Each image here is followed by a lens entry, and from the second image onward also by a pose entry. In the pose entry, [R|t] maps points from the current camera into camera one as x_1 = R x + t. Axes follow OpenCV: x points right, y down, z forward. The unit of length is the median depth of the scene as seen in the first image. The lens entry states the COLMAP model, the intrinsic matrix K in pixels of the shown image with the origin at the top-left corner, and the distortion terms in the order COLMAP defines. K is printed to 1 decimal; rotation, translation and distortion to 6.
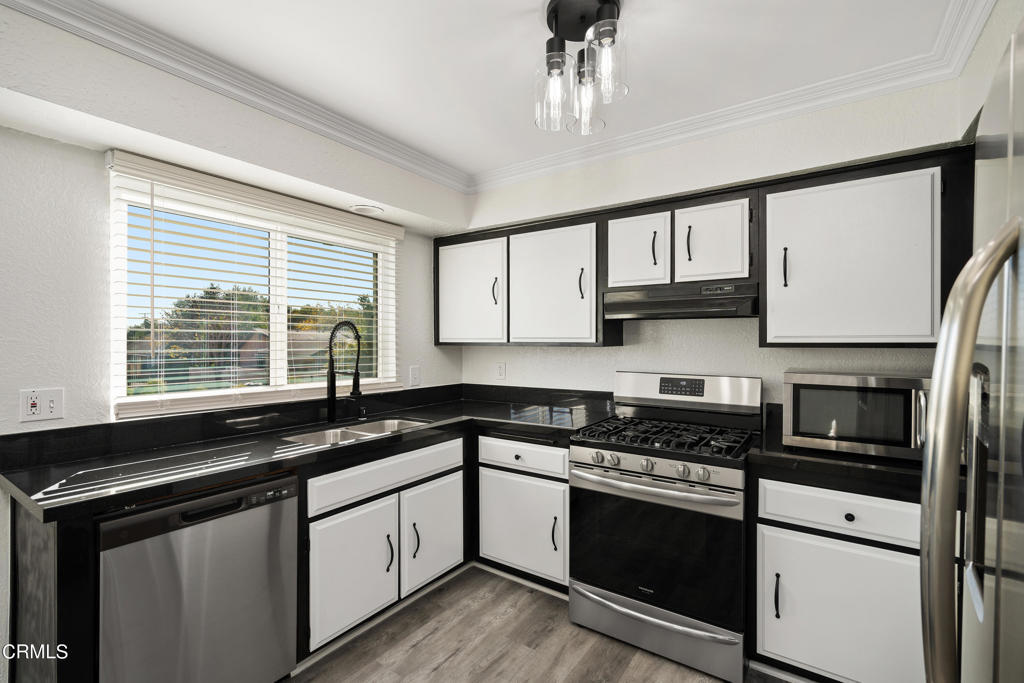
lens RADIAL K [[464.3, 0, 509.7], [0, 464.3, 343.2], [0, 0, 1]] dist [0.001146, -0.000542]
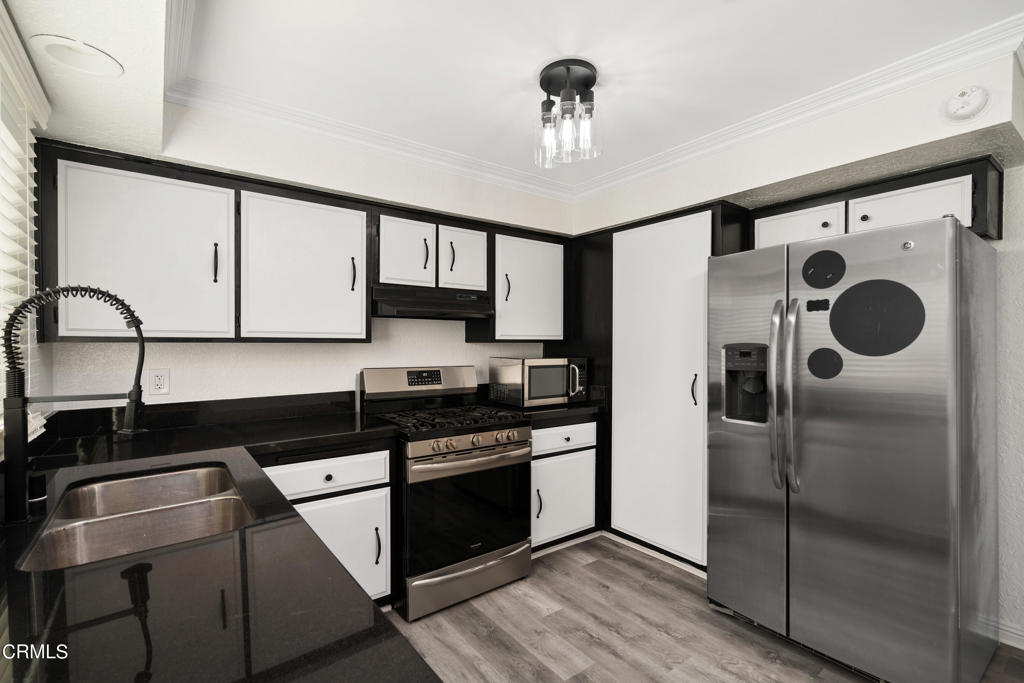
lens RADIAL K [[464.3, 0, 507.6], [0, 464.3, 350.5], [0, 0, 1]] dist [0.001146, -0.000542]
pose [[0.314799, -0.012908, 0.949071, -0.678741], [0.004311, 0.999917, 0.012170, 0.013922], [-0.949149, 0.000260, 0.314828, 0.460656]]
